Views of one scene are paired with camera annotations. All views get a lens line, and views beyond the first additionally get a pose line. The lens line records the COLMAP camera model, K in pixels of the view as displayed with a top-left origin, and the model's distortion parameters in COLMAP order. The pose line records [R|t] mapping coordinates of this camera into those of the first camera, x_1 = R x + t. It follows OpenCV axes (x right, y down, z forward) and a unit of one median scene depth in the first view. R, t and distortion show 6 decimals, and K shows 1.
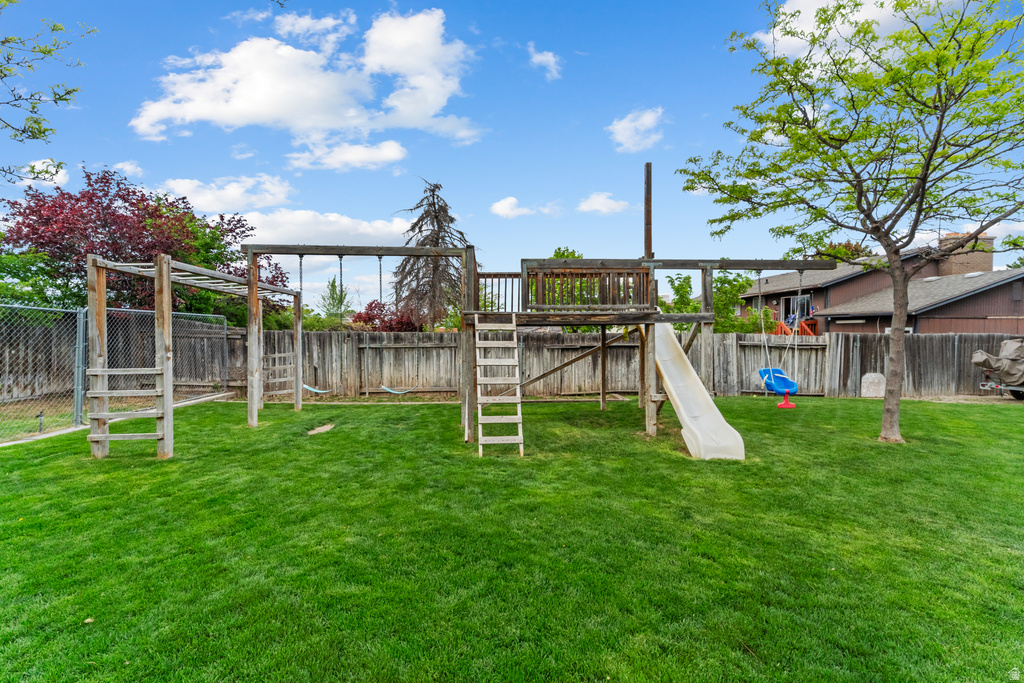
lens RADIAL K [[417.4, 0, 492.5], [0, 417.4, 329.8], [0, 0, 1]] dist [-0.000862, -0.000086]
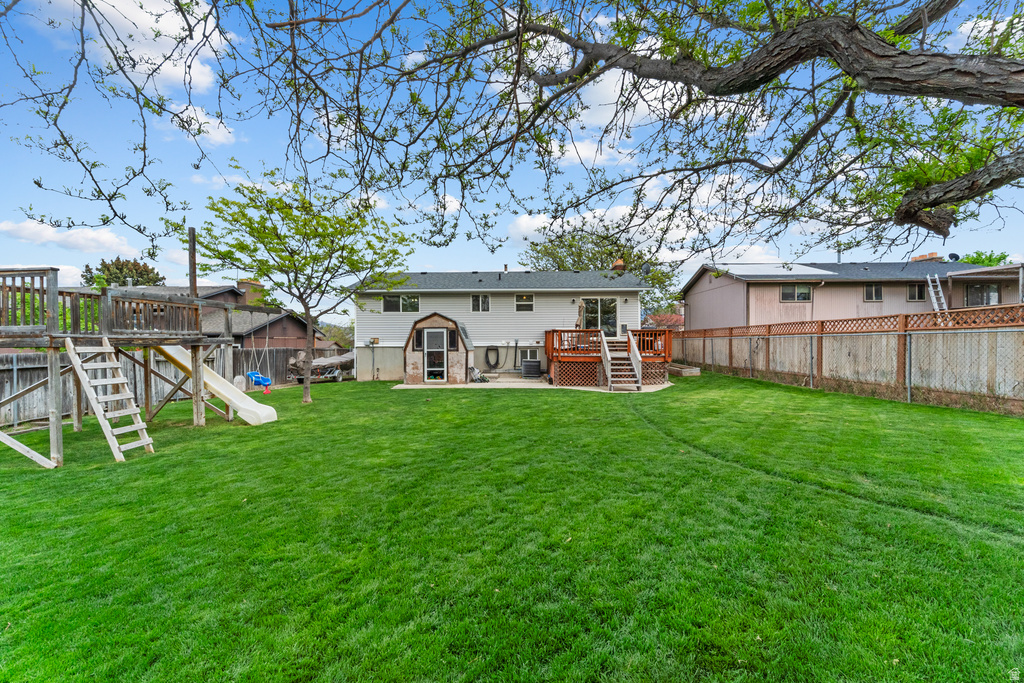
lens RADIAL K [[418.9, 0, 551.0], [0, 418.9, 342.7], [0, 0, 1]] dist [-0.000219, -0.000056]
pose [[-0.013554, -0.002462, 0.999905, -0.579632], [0.003392, 0.999991, 0.002508, -0.012570], [-0.999902, 0.003426, -0.013546, -0.079147]]
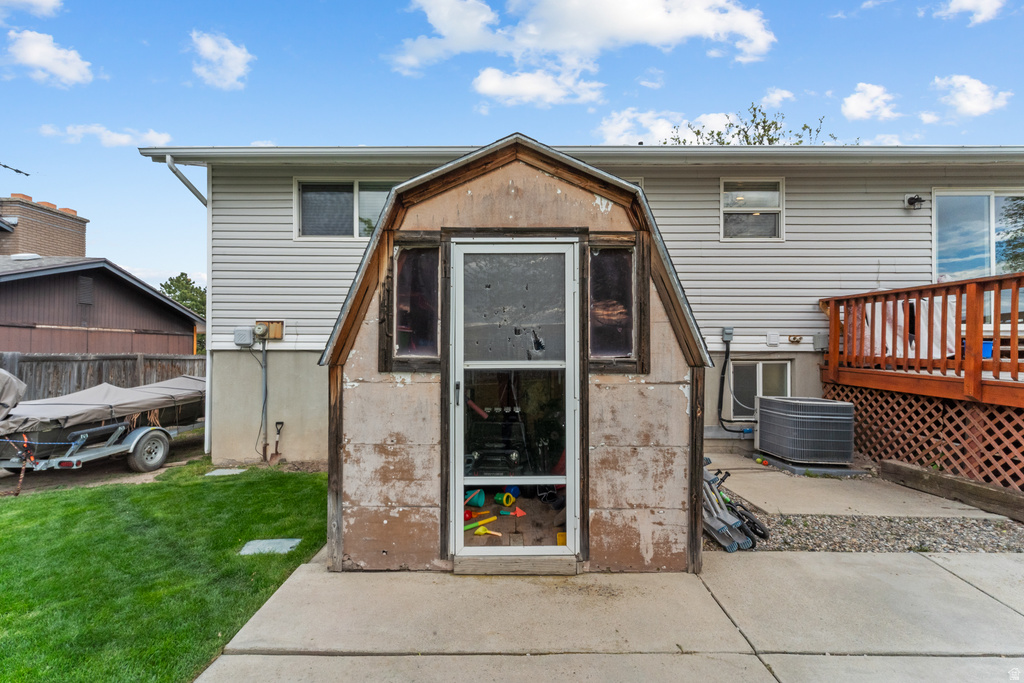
lens RADIAL K [[444.2, 0, 512.0], [0, 444.2, 341.5], [0, 0, 1]] dist [0.000662, 0.000036]
pose [[0.061940, 0.024728, 0.997773, 0.697258], [-0.001945, 0.999694, -0.024655, 0.009289], [-0.998078, -0.000414, 0.061969, 0.311070]]
